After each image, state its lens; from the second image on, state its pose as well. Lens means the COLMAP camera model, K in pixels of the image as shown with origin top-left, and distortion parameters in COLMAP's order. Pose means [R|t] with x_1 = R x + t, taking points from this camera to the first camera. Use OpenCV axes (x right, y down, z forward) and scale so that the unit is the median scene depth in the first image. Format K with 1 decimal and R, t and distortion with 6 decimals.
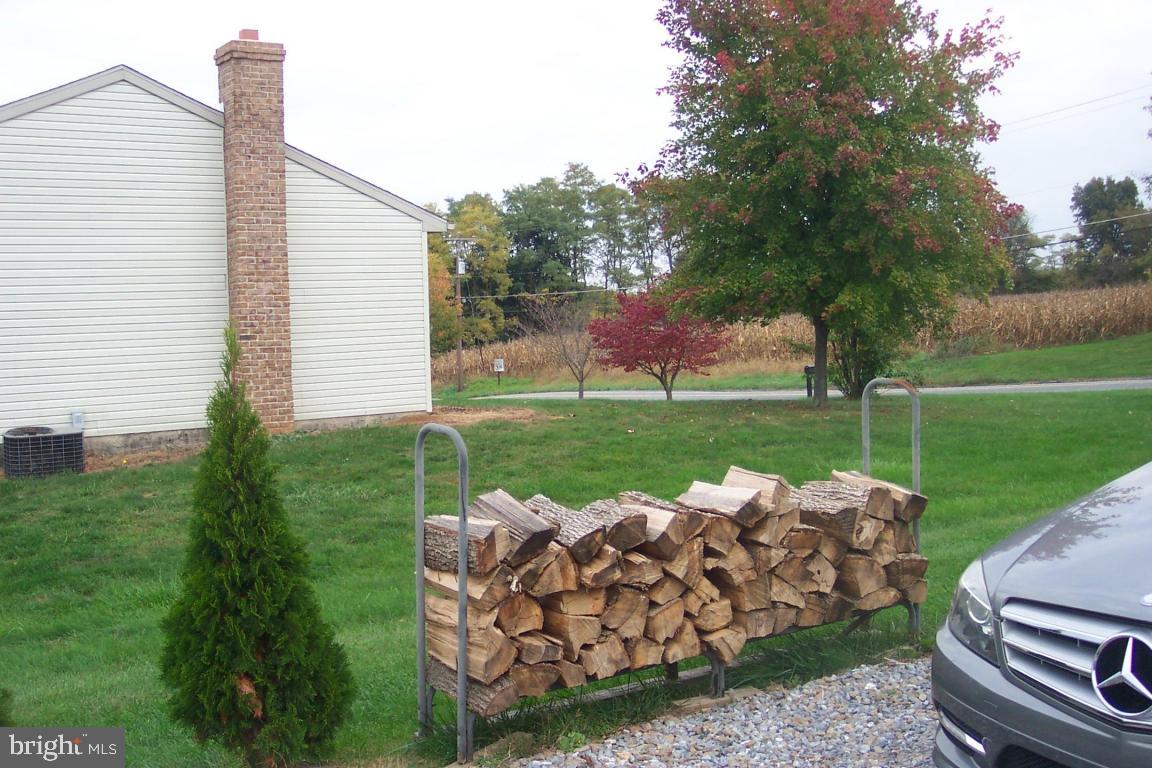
lens RADIAL K [[1248.2, 0, 561.5], [0, 1248.2, 384.2], [0, 0, 1]] dist [-0.156279, 0.270279]
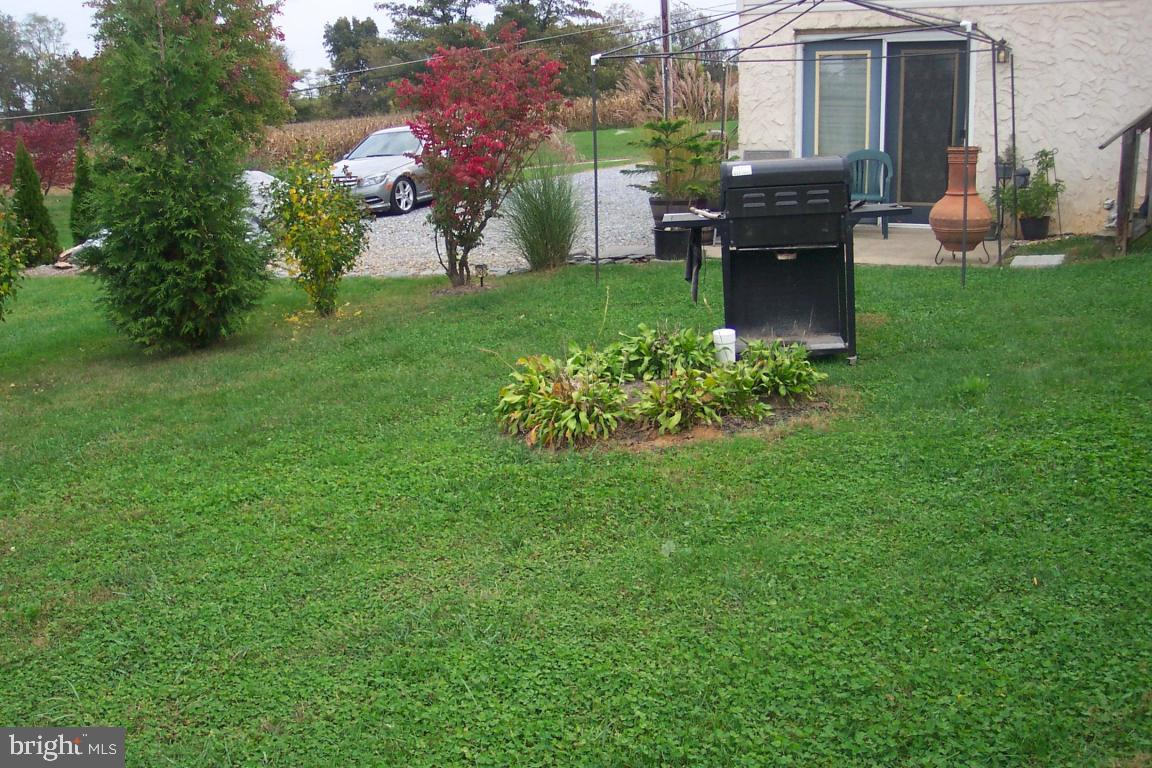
lens RADIAL K [[1248.2, 0, 561.5], [0, 1248.2, 384.2], [0, 0, 1]] dist [-0.156279, 0.270279]
pose [[0.838227, -0.111068, 0.533891, -0.049797], [0.037996, 0.988555, 0.146000, 0.008471], [-0.543997, -0.102096, 0.832853, -0.121126]]
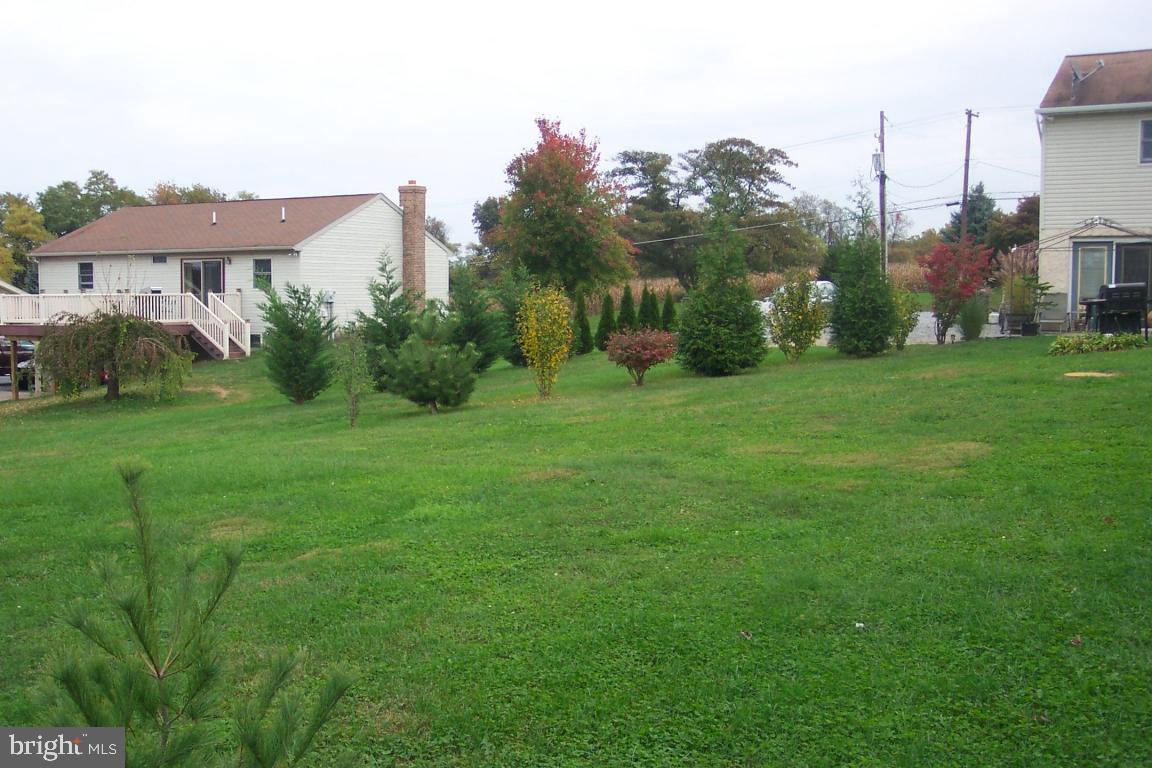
lens RADIAL K [[1248.2, 0, 561.5], [0, 1248.2, 384.2], [0, 0, 1]] dist [-0.156279, 0.270279]
pose [[0.878356, -0.014915, 0.477775, -0.153119], [0.014403, 0.999885, 0.004735, 0.018252], [-0.477791, 0.002723, 0.878469, -0.186933]]
